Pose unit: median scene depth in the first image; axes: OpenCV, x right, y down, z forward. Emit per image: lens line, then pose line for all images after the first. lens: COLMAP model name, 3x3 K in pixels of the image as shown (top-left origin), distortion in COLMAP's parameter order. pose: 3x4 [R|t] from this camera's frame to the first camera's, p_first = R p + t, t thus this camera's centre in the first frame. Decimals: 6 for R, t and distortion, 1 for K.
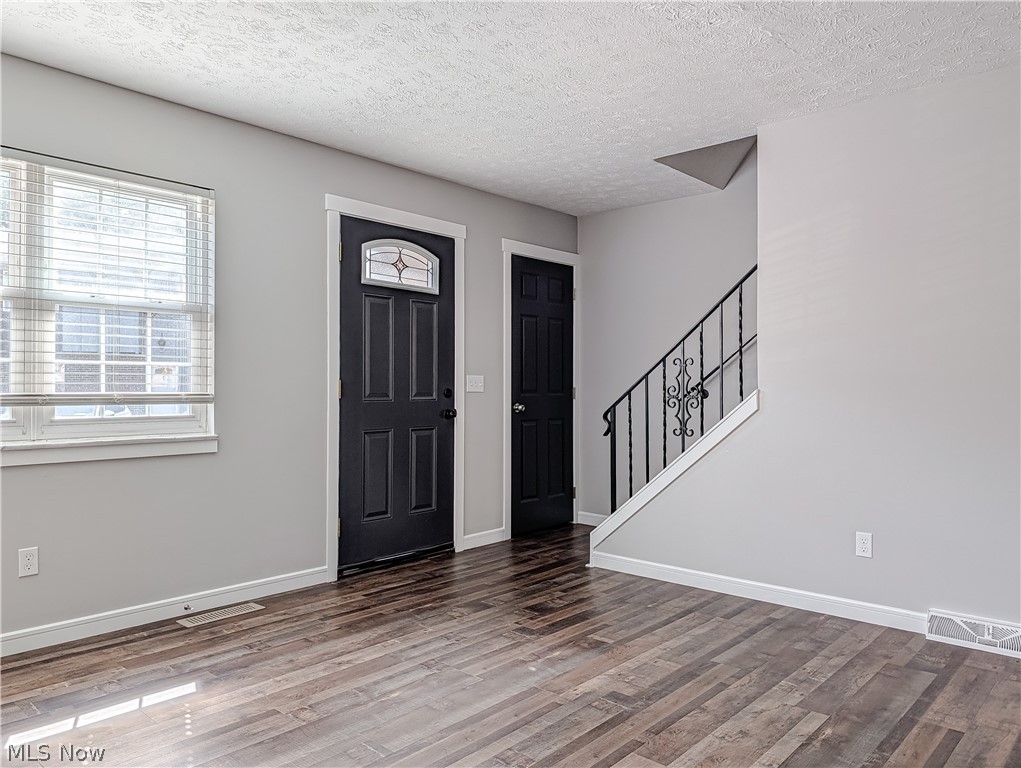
lens RADIAL K [[759.1, 0, 511.0], [0, 759.1, 376.1], [0, 0, 1]] dist [0.008229, 0.004370]
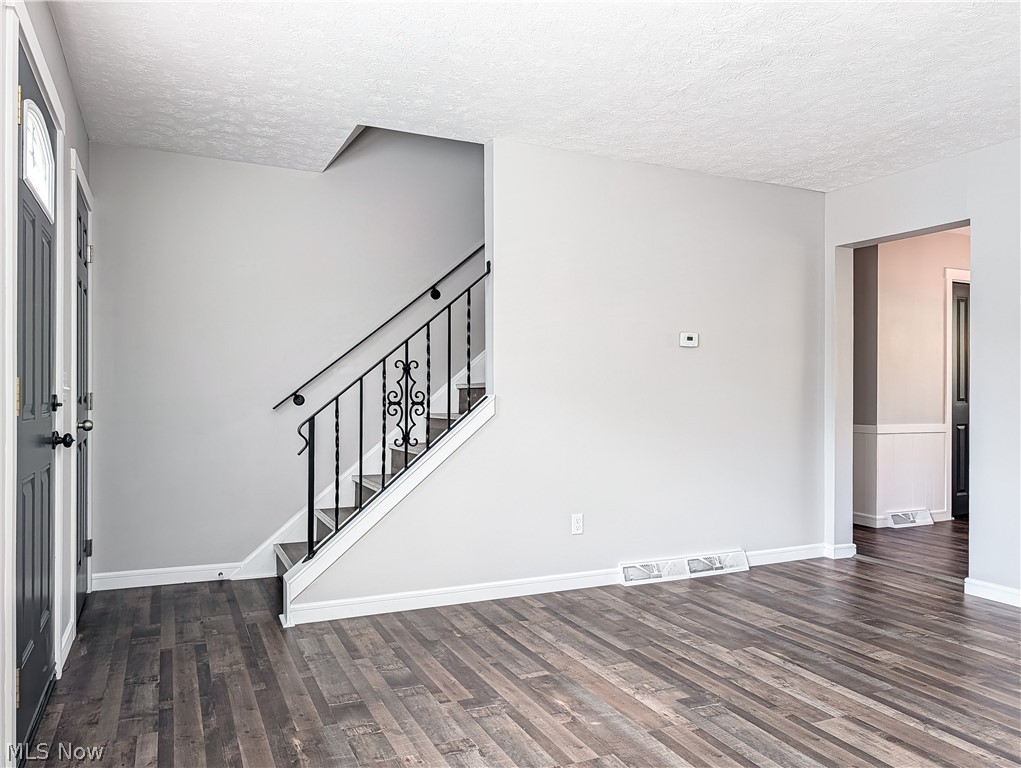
lens RADIAL K [[740.7, 0, 542.9], [0, 740.7, 395.6], [0, 0, 1]] dist [0.007185, 0.003375]
pose [[0.372919, -0.004762, 0.927852, -0.615662], [-0.012666, 0.999868, 0.010222, 0.008474], [-0.927777, -0.015564, 0.372809, 0.605840]]
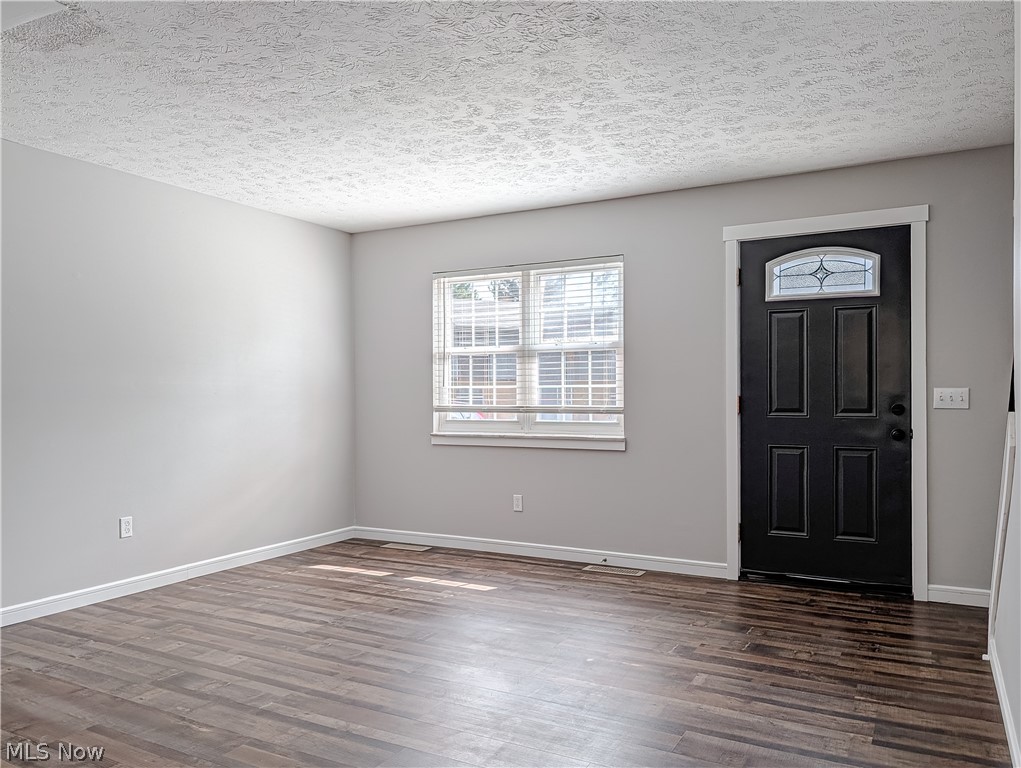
lens RADIAL K [[747.2, 0, 517.7], [0, 747.2, 384.2], [0, 0, 1]] dist [-0.003110, -0.001635]
pose [[0.213729, -0.021513, -0.976656, 0.860877], [0.016339, 0.999696, -0.018445, 0.004286], [0.976756, -0.012016, 0.214015, 0.540678]]
